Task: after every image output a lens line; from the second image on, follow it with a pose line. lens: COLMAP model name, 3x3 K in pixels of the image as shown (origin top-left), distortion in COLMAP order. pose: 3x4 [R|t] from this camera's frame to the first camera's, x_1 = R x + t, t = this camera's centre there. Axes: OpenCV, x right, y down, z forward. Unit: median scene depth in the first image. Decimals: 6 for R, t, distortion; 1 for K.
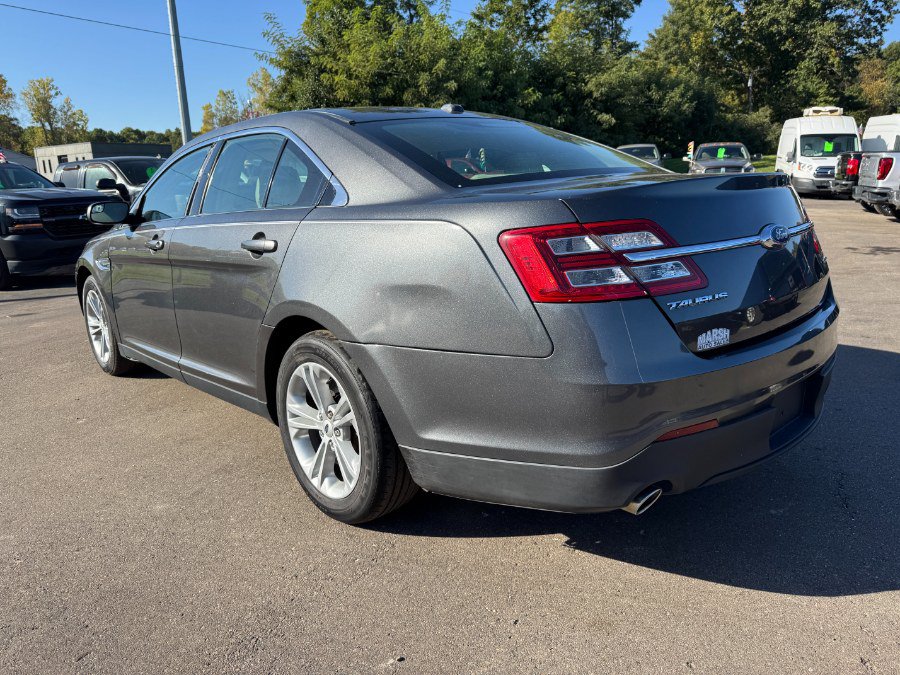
lens RADIAL K [[654.5, 0, 454.7], [0, 654.5, 339.8], [0, 0, 1]] dist [0.021099, -0.014172]
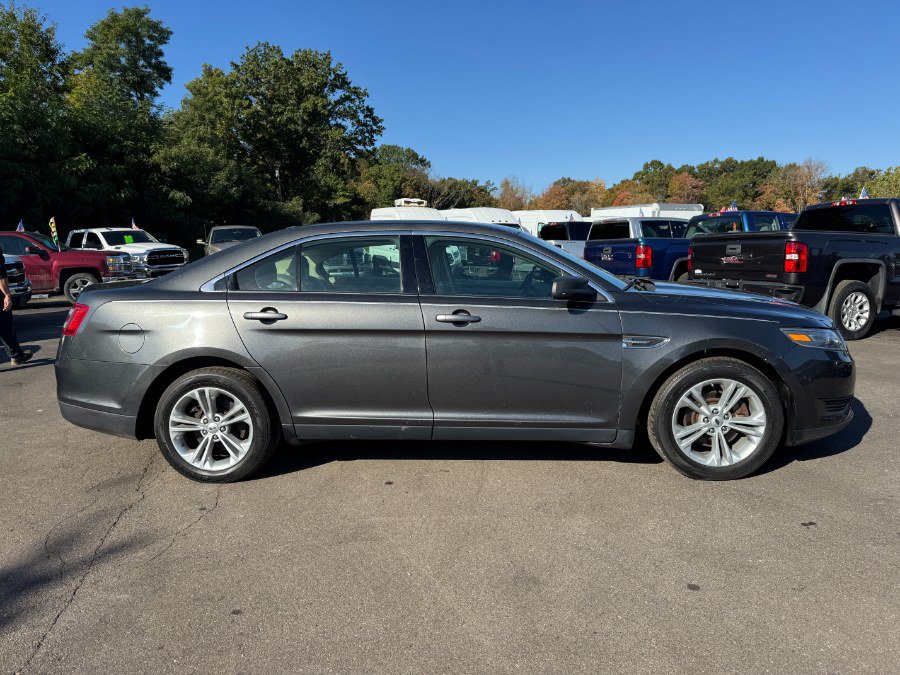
lens RADIAL K [[654.5, 0, 449.8], [0, 654.5, 329.5], [0, 0, 1]] dist [0.021099, -0.014172]
pose [[0.768045, -0.066817, 0.636901, -0.082377], [0.152667, 0.984971, -0.080771, -0.049601], [-0.621932, 0.159270, 0.766703, 0.183790]]
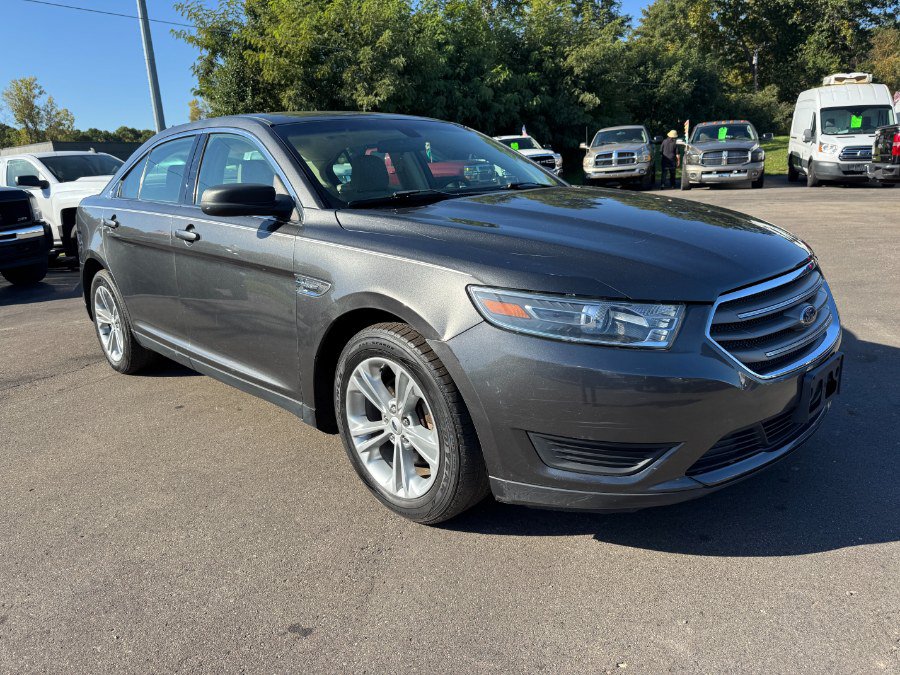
lens RADIAL K [[654.5, 0, 450.6], [0, 654.5, 343.0], [0, 0, 1]] dist [0.021099, -0.014172]
pose [[0.999669, -0.020568, -0.015433, 0.074737], [0.020815, 0.999655, 0.015989, -0.043867], [0.015099, -0.016305, 0.999753, 0.173482]]
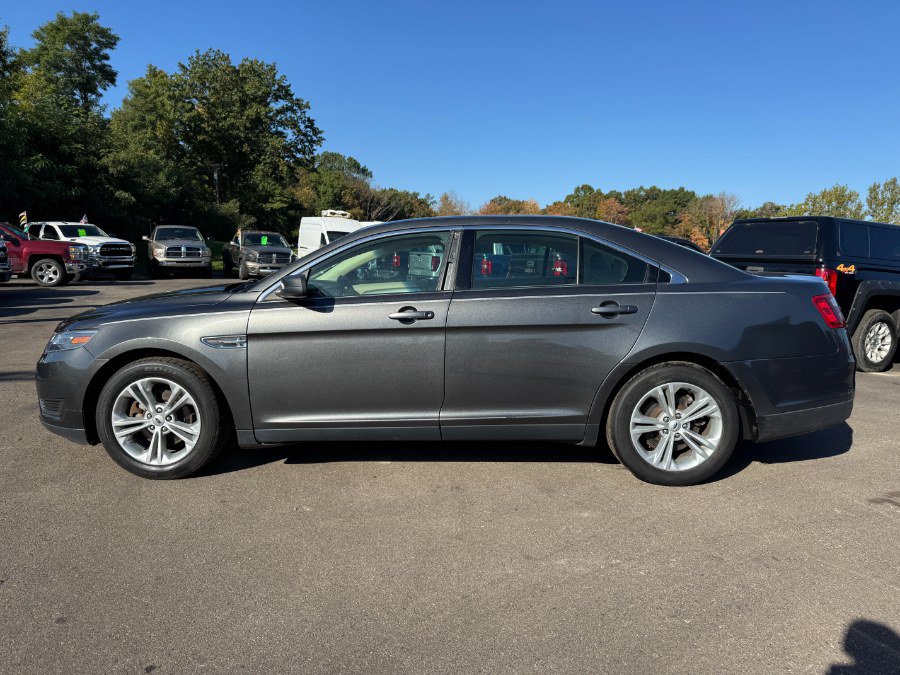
lens RADIAL K [[654.5, 0, 459.5], [0, 654.5, 314.2], [0, 0, 1]] dist [0.021099, -0.014172]
pose [[0.694782, -0.011958, 0.719121, -0.168936], [0.125743, 0.986482, -0.105084, -0.002630], [-0.708143, 0.163435, 0.686893, 0.022295]]
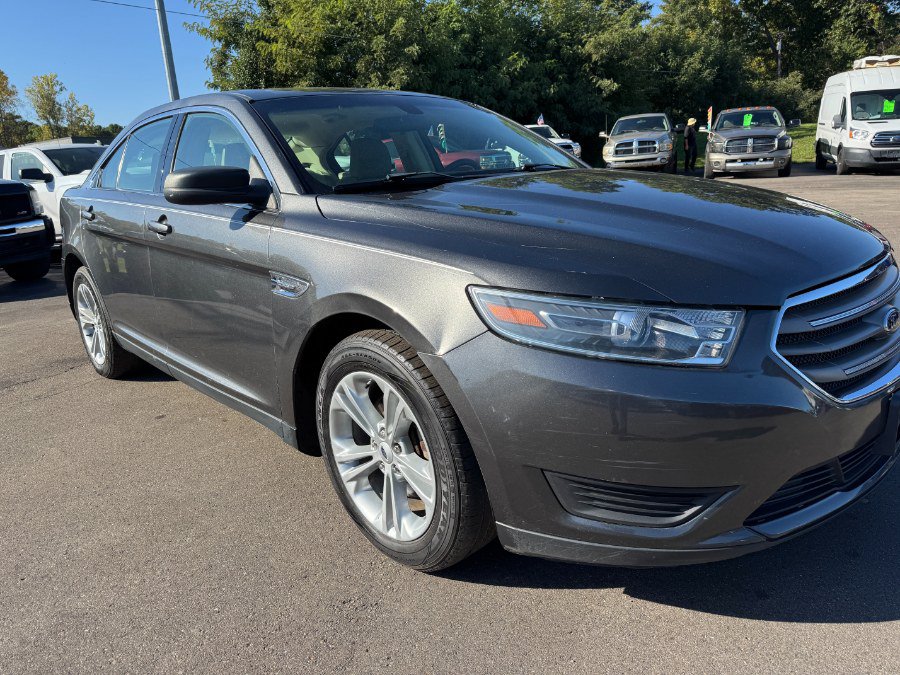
lens RADIAL K [[654.5, 0, 450.8], [0, 654.5, 342.2], [0, 0, 1]] dist [0.021099, -0.014172]
pose [[0.998875, -0.022173, -0.041919, 0.076612], [0.023237, 0.999416, 0.025069, -0.045741], [0.041339, -0.026015, 0.998806, 0.189370]]
